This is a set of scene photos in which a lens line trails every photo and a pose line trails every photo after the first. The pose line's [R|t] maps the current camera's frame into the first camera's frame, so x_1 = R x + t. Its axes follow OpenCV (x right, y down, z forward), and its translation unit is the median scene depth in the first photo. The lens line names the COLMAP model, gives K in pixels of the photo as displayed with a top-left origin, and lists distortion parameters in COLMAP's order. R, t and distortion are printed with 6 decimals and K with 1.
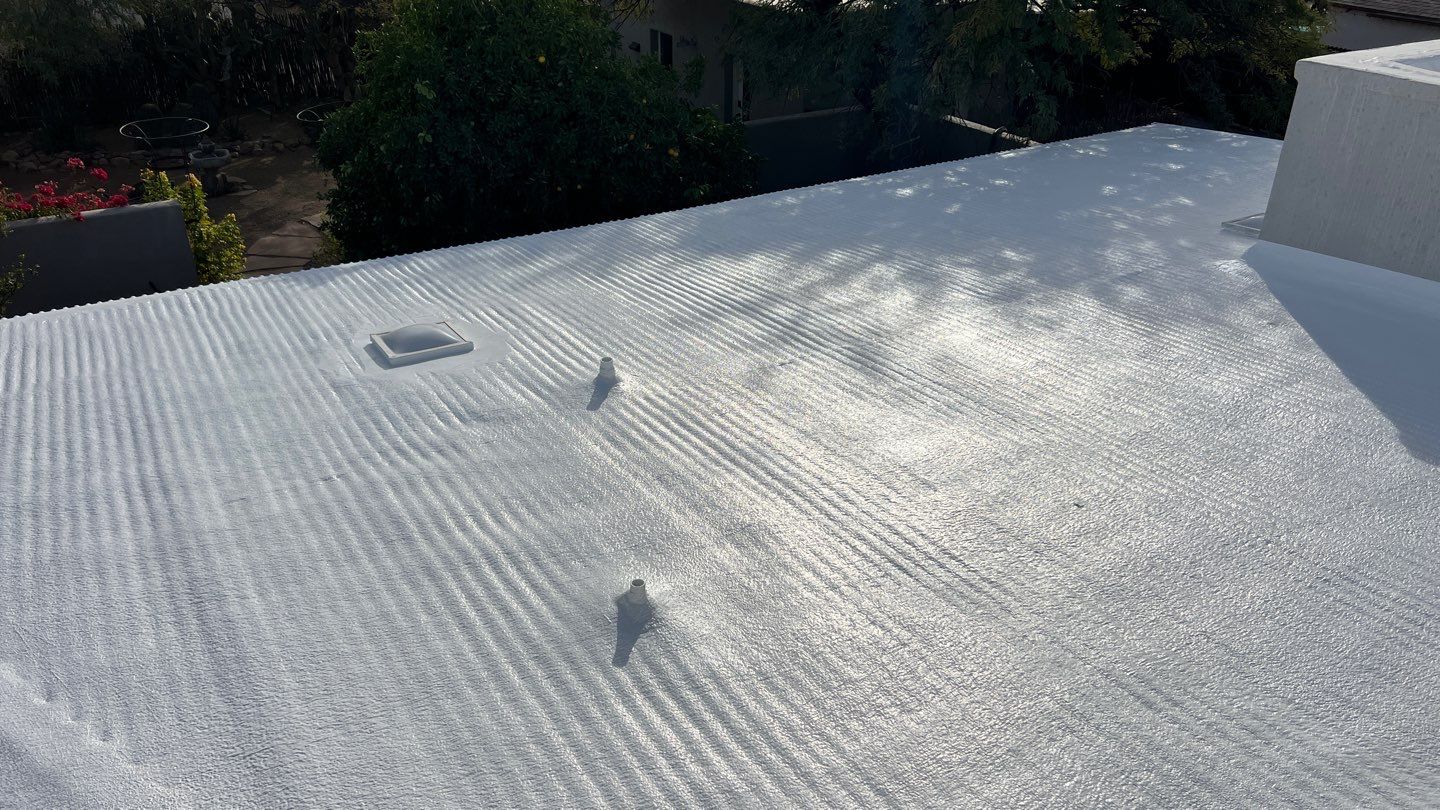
lens RADIAL K [[1068.4, 0, 723.4], [0, 1068.4, 413.3], [0, 0, 1]] dist [0.051151, -0.058180]
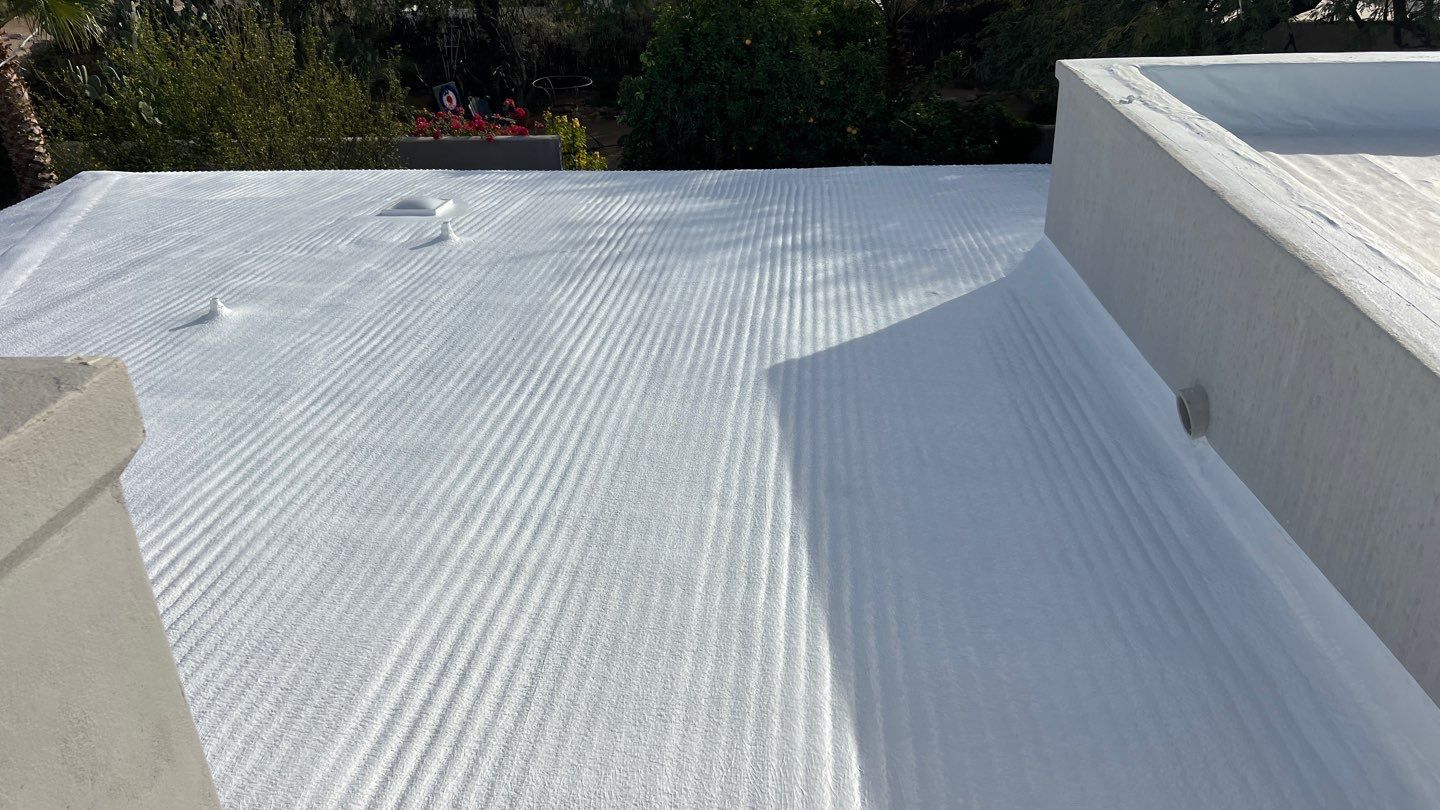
lens RADIAL K [[1068.4, 0, 714.9], [0, 1068.4, 404.8], [0, 0, 1]] dist [0.051151, -0.058180]
pose [[0.820248, 0.231034, -0.523275, 0.876763], [-0.238519, 0.969623, 0.054219, 0.020114], [0.519906, 0.080338, 0.850437, -0.034514]]
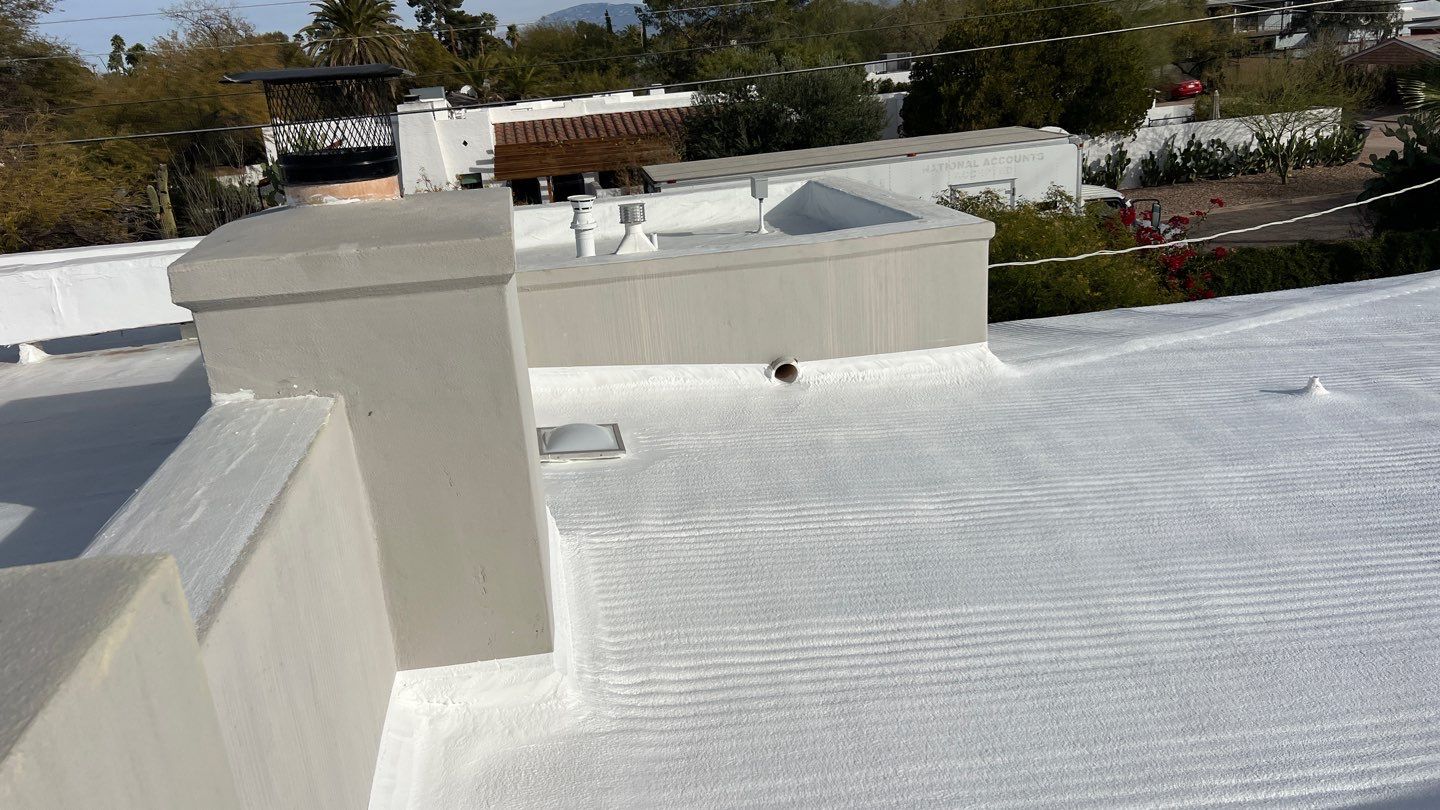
lens RADIAL K [[1068.4, 0, 717.4], [0, 1068.4, 406.7], [0, 0, 1]] dist [0.051151, -0.058180]
pose [[-0.351850, 0.304594, -0.885112, 1.088694], [-0.369052, 0.823842, 0.430215, -0.123829], [0.860234, 0.478023, -0.177458, 0.267091]]
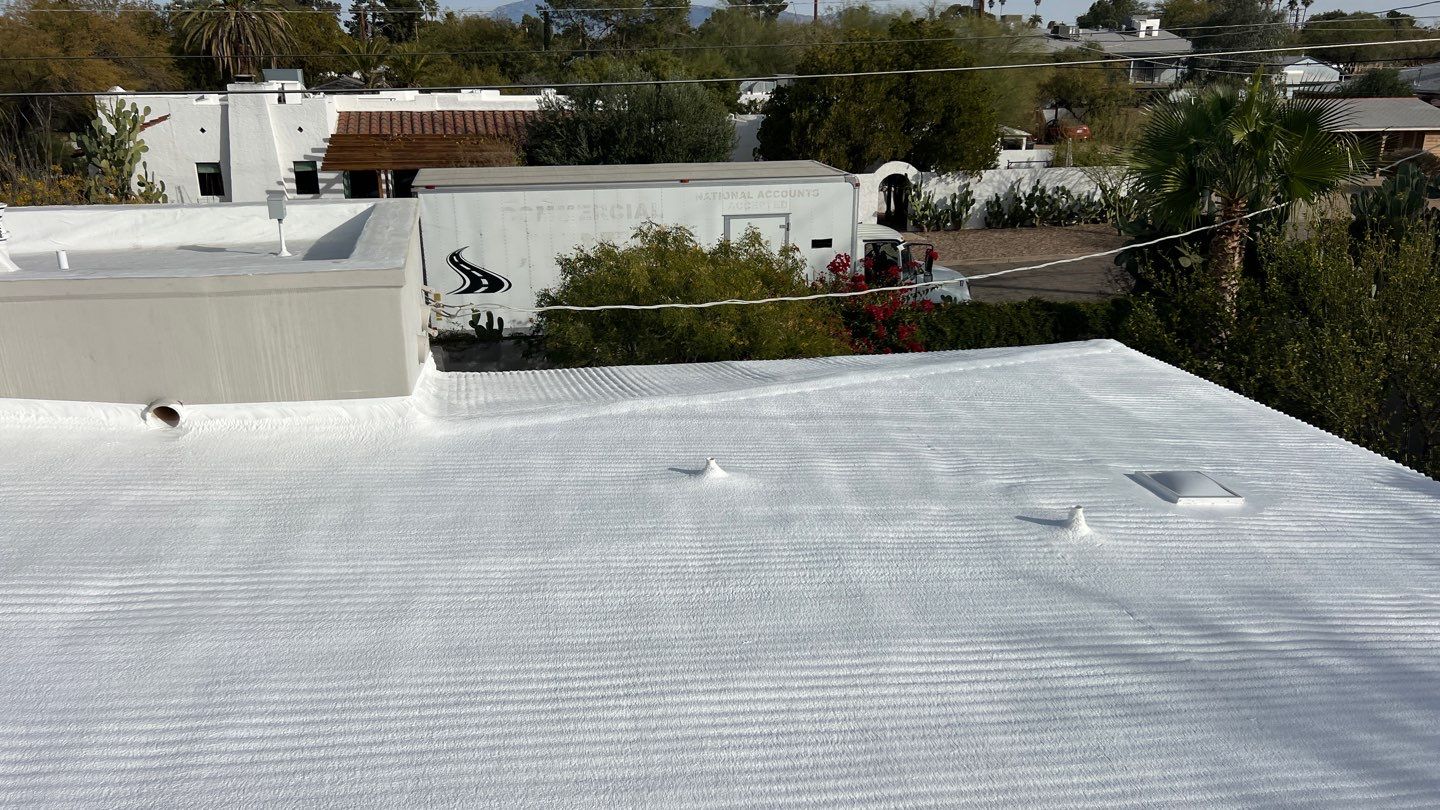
lens RADIAL K [[1068.4, 0, 709.4], [0, 1068.4, 414.1], [0, 0, 1]] dist [0.051151, -0.058180]
pose [[-0.319490, 0.282852, -0.904390, 0.829184], [-0.446290, 0.797015, 0.406930, -0.342044], [0.835913, 0.533630, -0.128404, 0.666679]]
